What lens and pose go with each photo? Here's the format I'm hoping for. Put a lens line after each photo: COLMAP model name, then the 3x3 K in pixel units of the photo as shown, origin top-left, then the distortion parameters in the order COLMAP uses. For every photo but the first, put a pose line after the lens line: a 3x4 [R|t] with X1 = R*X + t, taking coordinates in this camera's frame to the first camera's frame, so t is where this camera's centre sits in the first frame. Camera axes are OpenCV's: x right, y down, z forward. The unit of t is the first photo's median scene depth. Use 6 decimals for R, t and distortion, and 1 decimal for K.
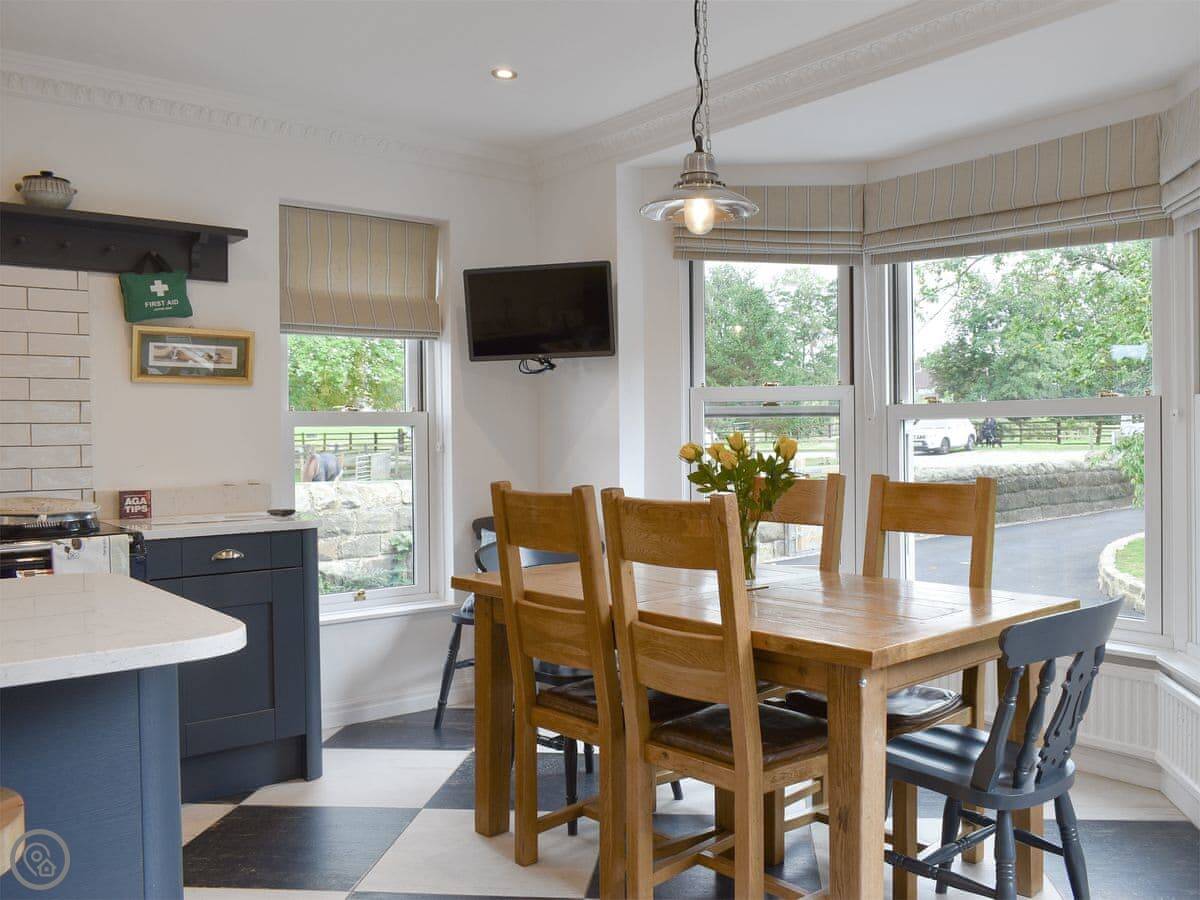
lens RADIAL K [[1034.9, 0, 638.4], [0, 1034.9, 448.8], [0, 0, 1]] dist [-0.006377, -0.011279]
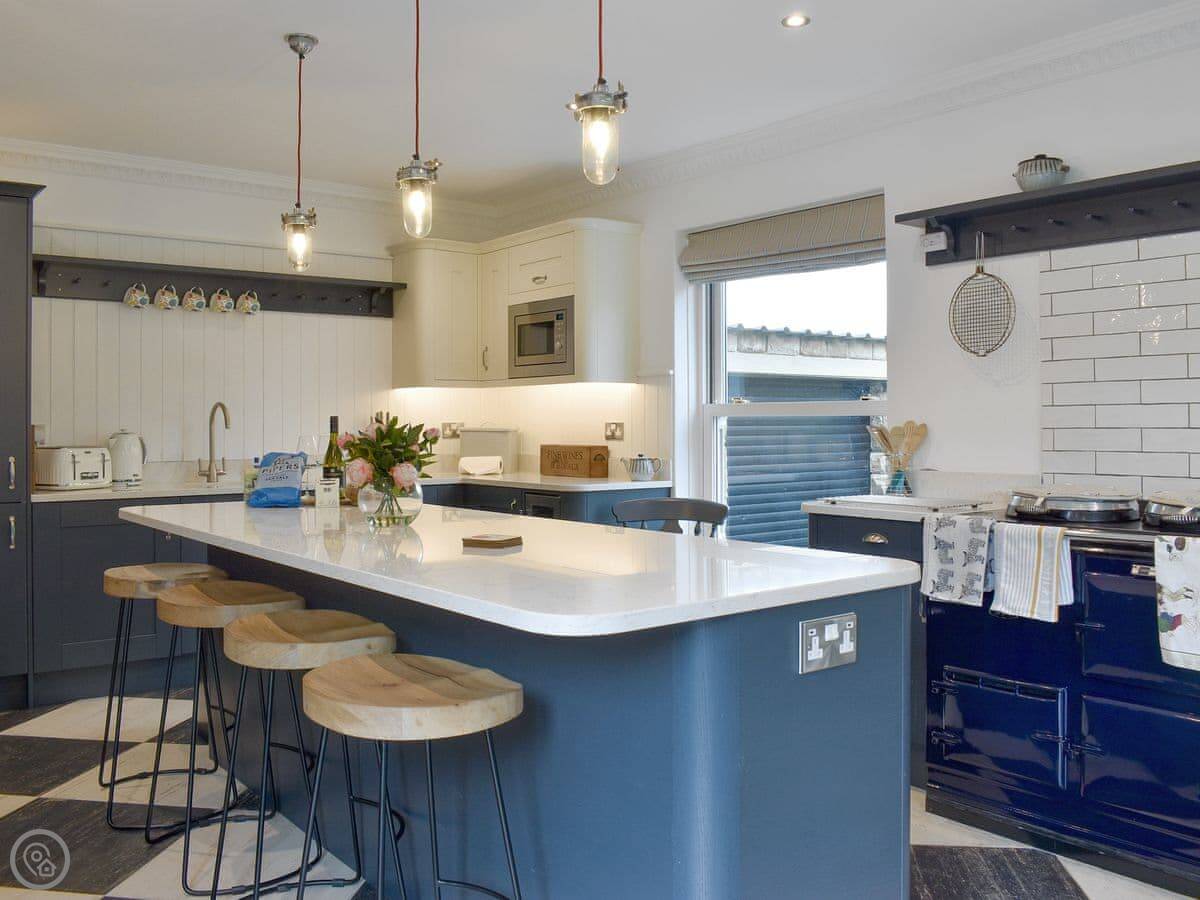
lens RADIAL K [[1068.2, 0, 602.6], [0, 1068.2, 408.3], [0, 0, 1]] dist [-0.062879, 0.008756]
pose [[-0.046074, -0.001510, -0.998937, 0.278369], [-0.012276, 0.999924, -0.000945, -0.010739], [0.998863, 0.012219, -0.046089, 0.451354]]
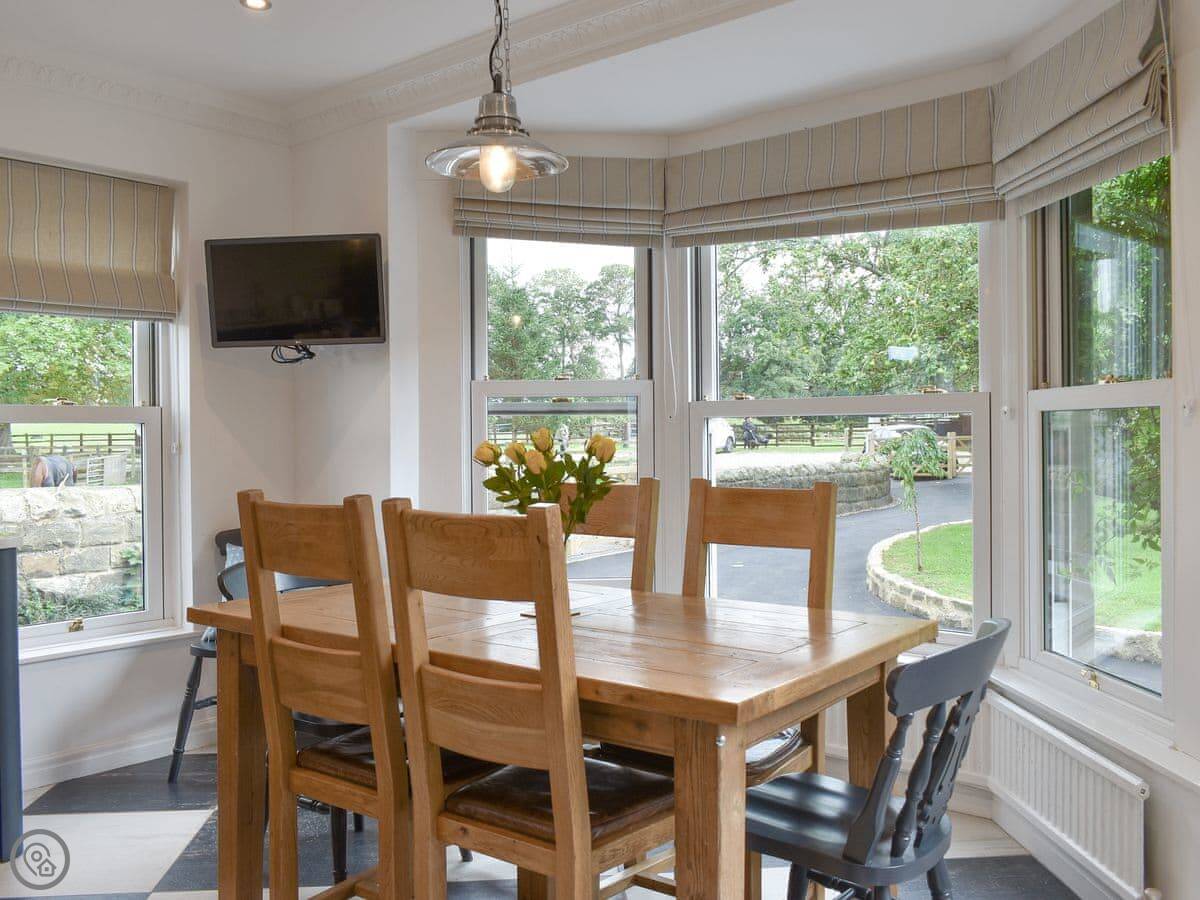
lens RADIAL K [[1048.1, 0, 576.2], [0, 1048.1, 449.5], [0, 0, 1]] dist [-0.020259, -0.002790]
pose [[0.985365, -0.000097, 0.170459, -0.016754], [0.000325, 0.999999, -0.001308, 0.001056], [-0.170458, 0.001344, 0.985364, 0.117659]]
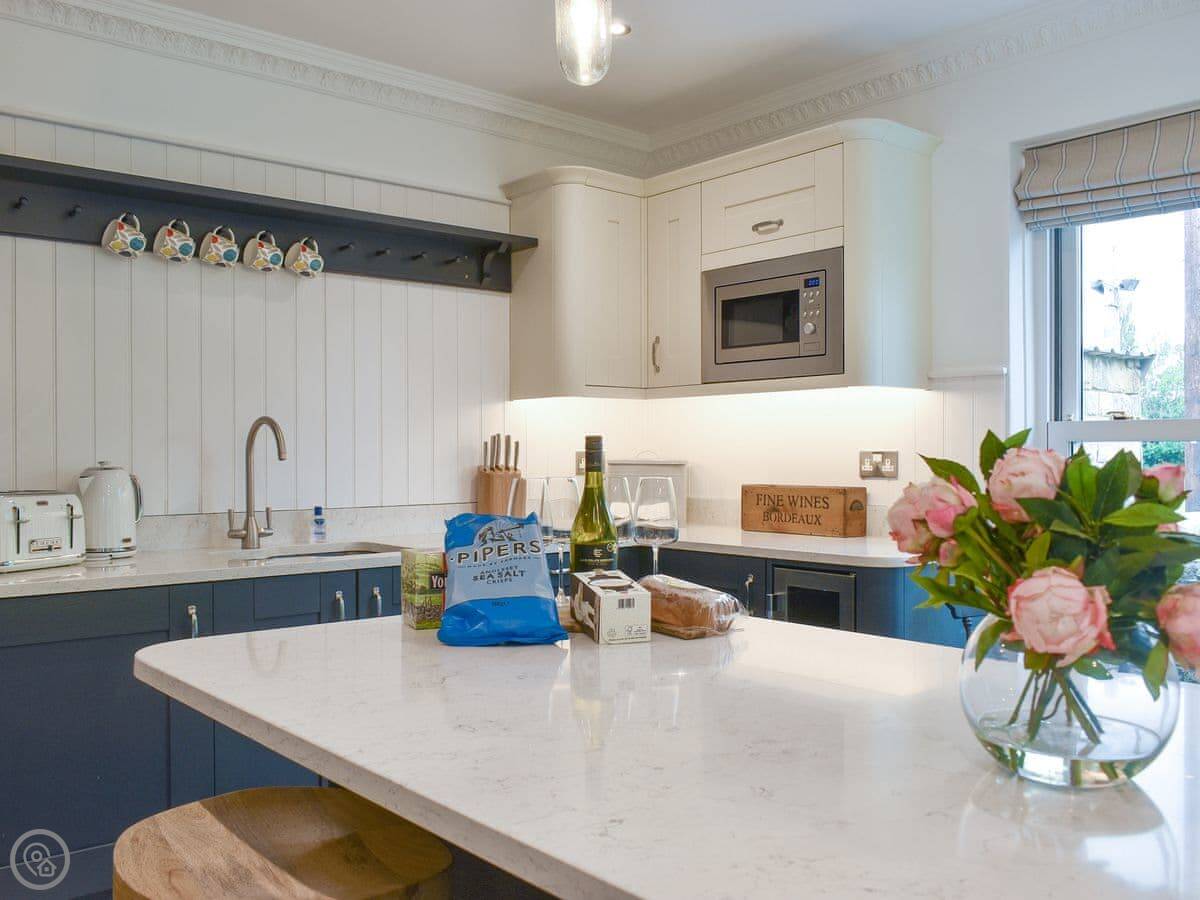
lens RADIAL K [[1048.1, 0, 576.2], [0, 1048.1, 449.5], [0, 0, 1]] dist [-0.020259, -0.002790]
pose [[-0.014161, 0.008428, -0.999864, -0.271833], [-0.014348, 0.999860, 0.008631, 0.001769], [0.999797, 0.014469, -0.014038, 0.138447]]
